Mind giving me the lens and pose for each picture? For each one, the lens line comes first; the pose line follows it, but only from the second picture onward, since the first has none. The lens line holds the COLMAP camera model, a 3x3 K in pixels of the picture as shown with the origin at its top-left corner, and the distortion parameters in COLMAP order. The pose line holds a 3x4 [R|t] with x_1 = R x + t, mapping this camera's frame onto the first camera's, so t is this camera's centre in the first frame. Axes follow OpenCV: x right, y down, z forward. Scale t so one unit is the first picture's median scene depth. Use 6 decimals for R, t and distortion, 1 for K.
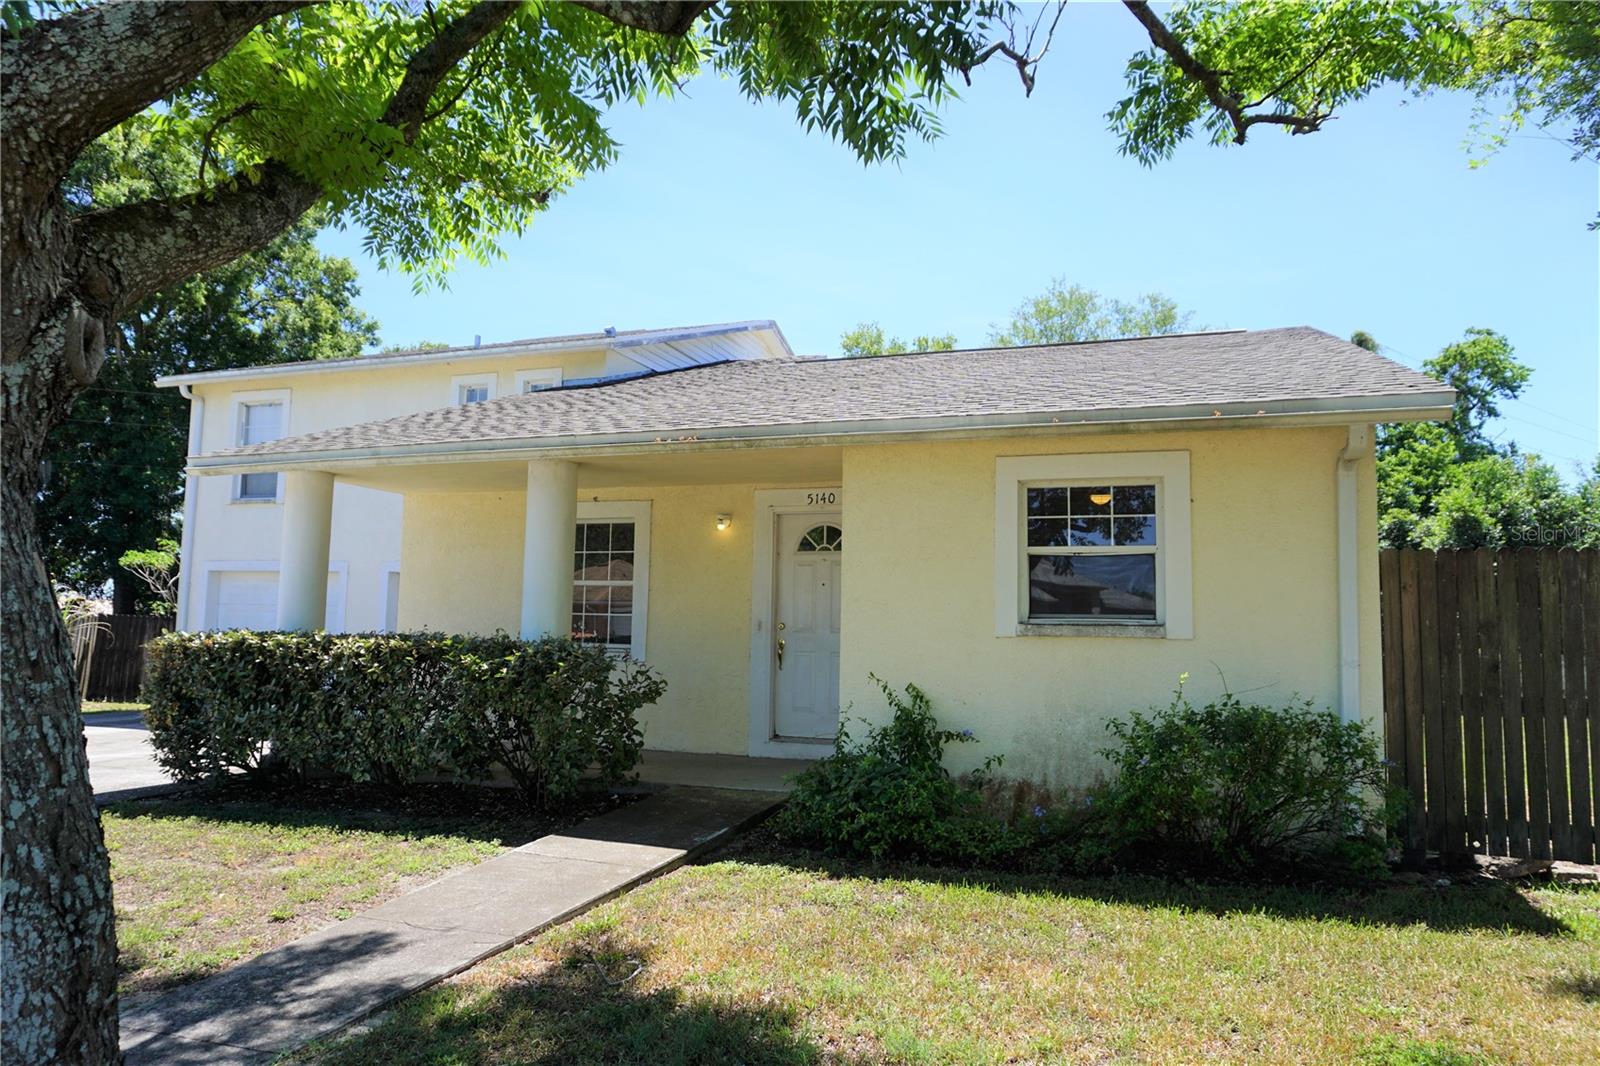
lens RADIAL K [[1071.4, 0, 790.1], [0, 1071.4, 526.8], [0, 0, 1]] dist [-0.041069, 0.021799]
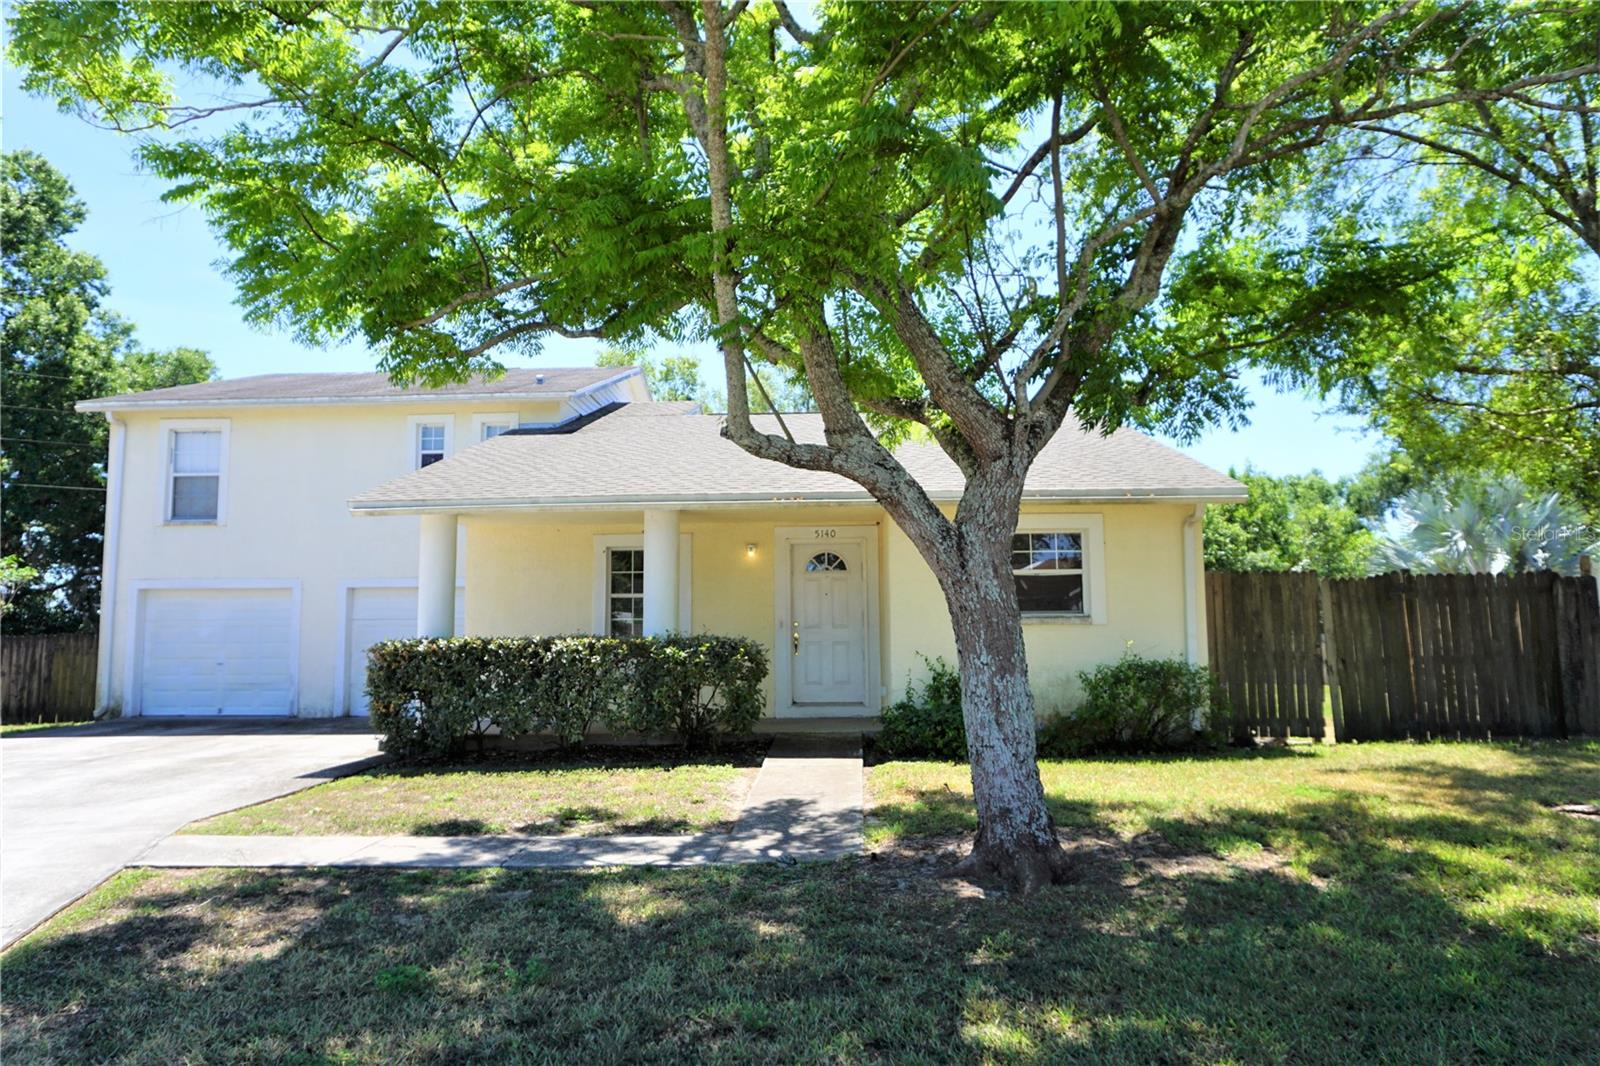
lens RADIAL K [[1071.4, 0, 790.1], [0, 1071.4, 526.8], [0, 0, 1]] dist [-0.041069, 0.021799]
pose [[0.953448, 0.002745, 0.301546, -0.472187], [-0.001686, 0.999991, -0.003771, -0.032637], [-0.301554, 0.003087, 0.953444, -0.364027]]
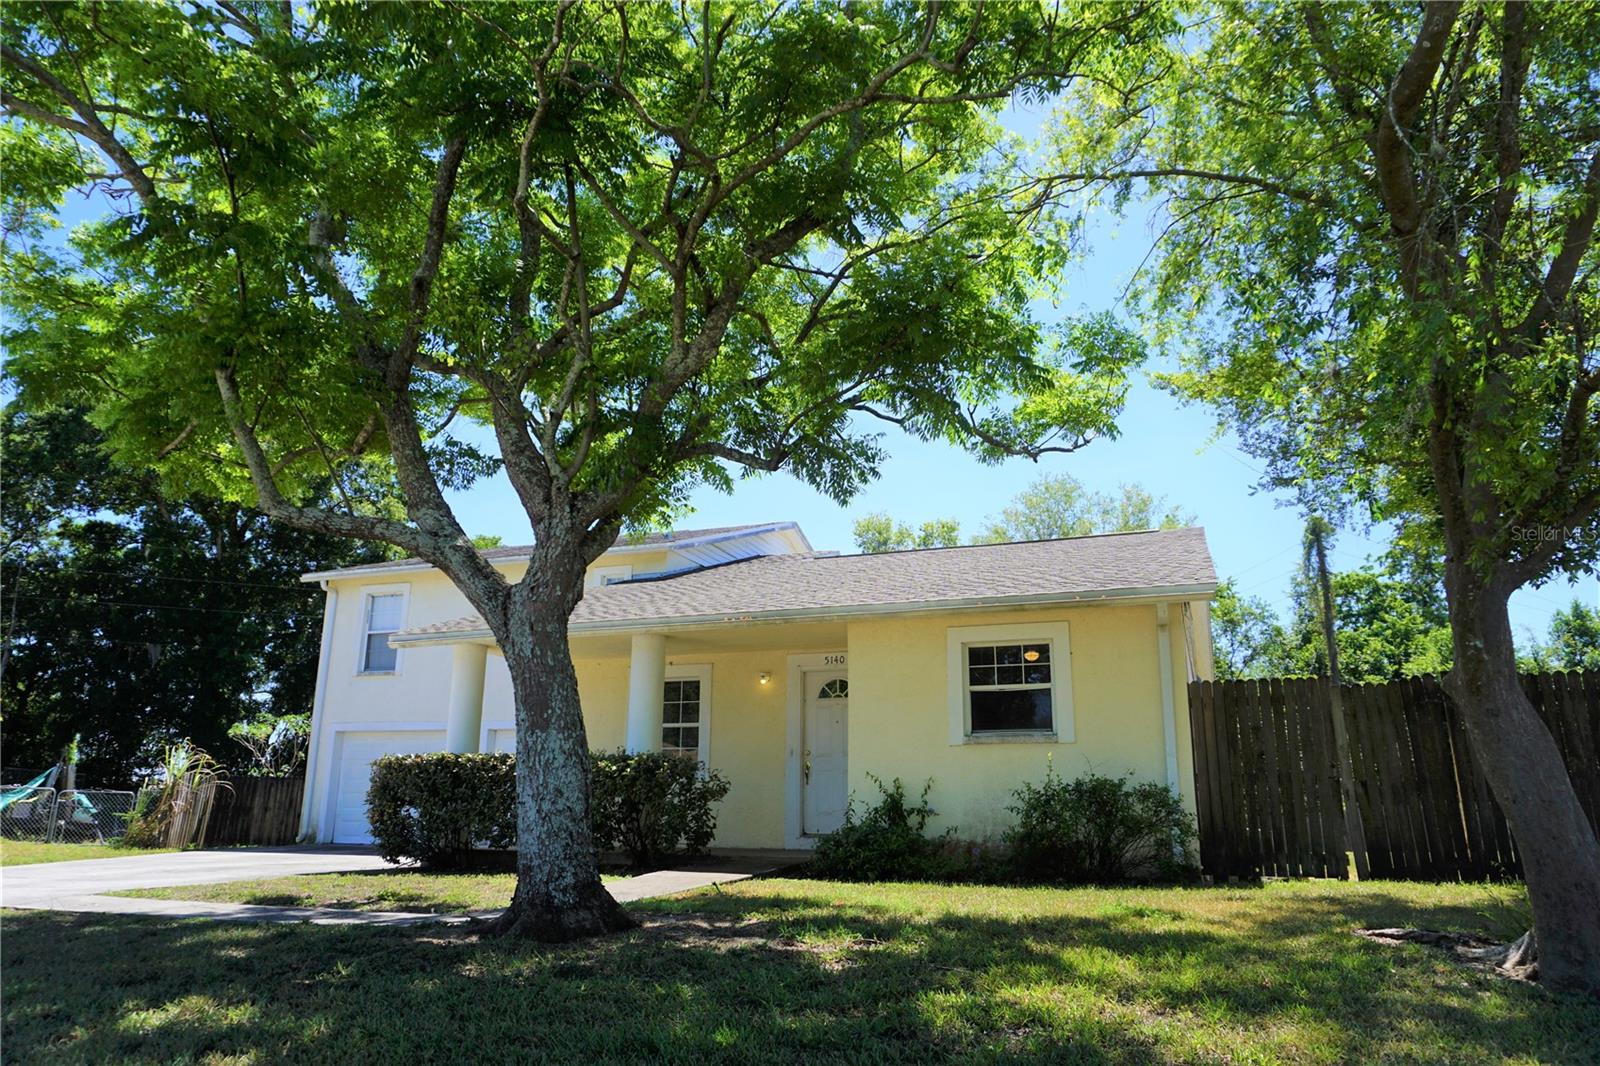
lens RADIAL K [[1071.4, 0, 790.1], [0, 1071.4, 526.8], [0, 0, 1]] dist [-0.041069, 0.021799]
pose [[0.999788, -0.013193, -0.015785, -0.005266], [0.010344, 0.985628, -0.168612, 0.040191], [0.017783, 0.168413, 0.985556, -0.445821]]
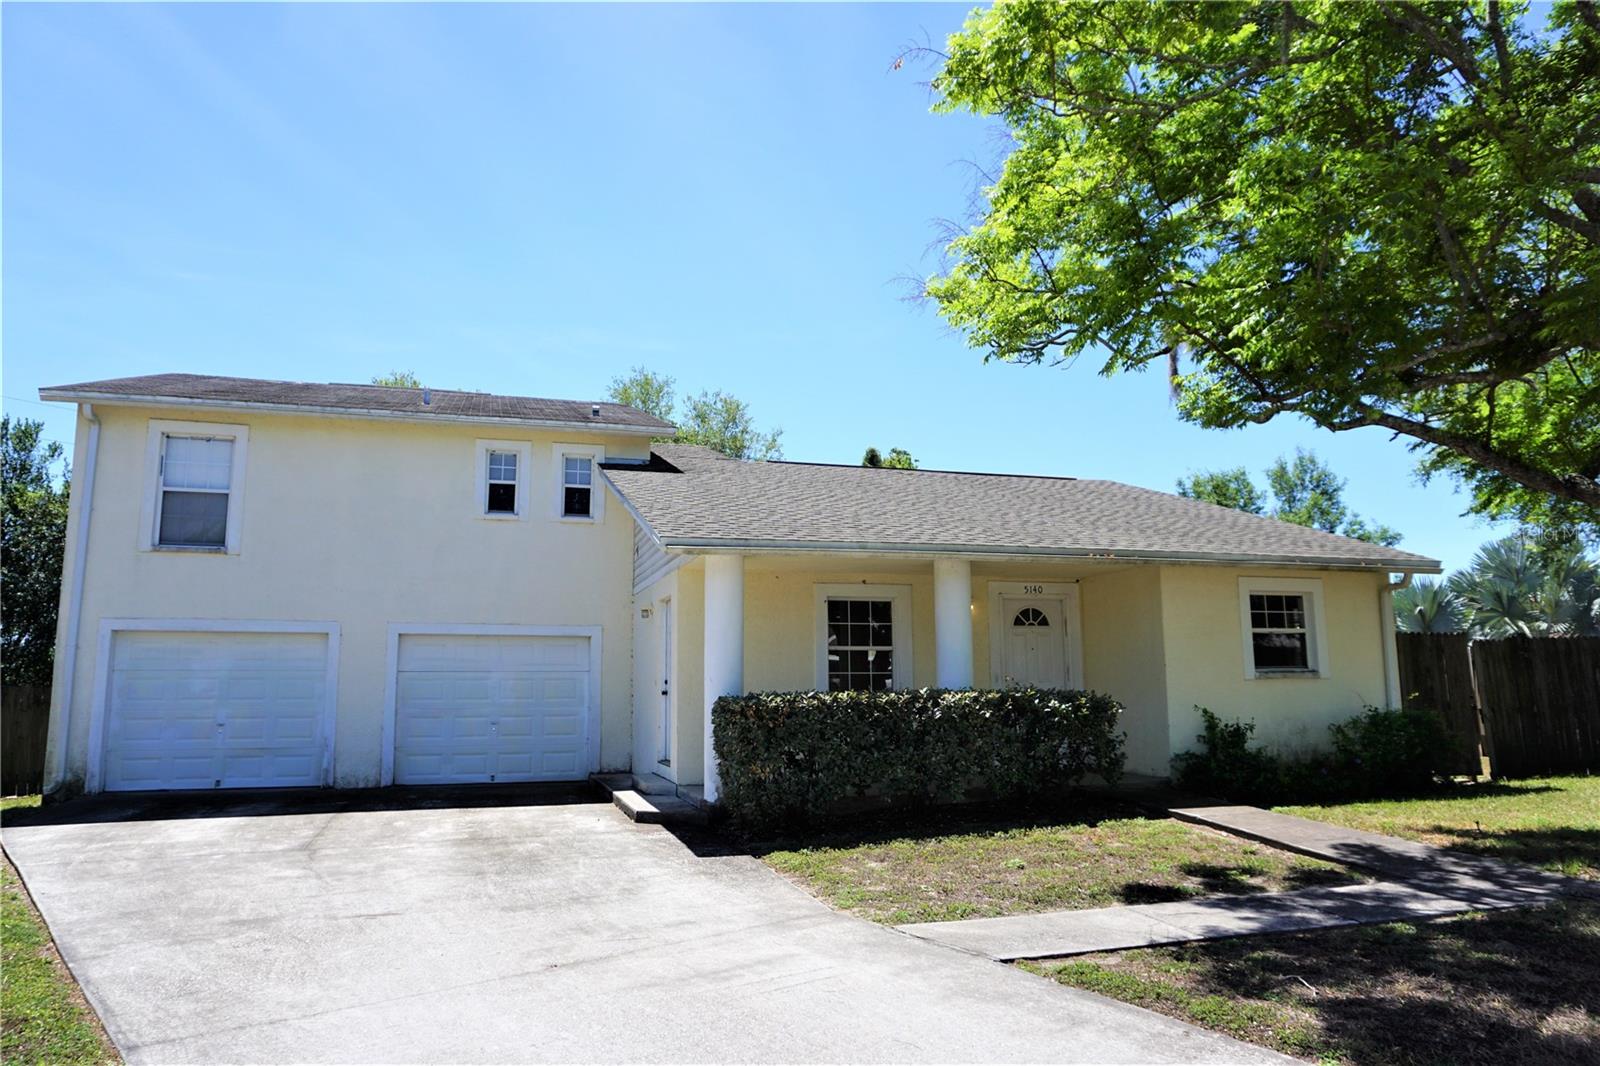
lens RADIAL K [[1071.4, 0, 790.1], [0, 1071.4, 526.8], [0, 0, 1]] dist [-0.041069, 0.021799]
pose [[0.800923, 0.063949, 0.595343, -1.175676], [-0.033959, 0.997531, -0.061464, -0.012096], [-0.597804, 0.029011, 0.801117, 0.033639]]
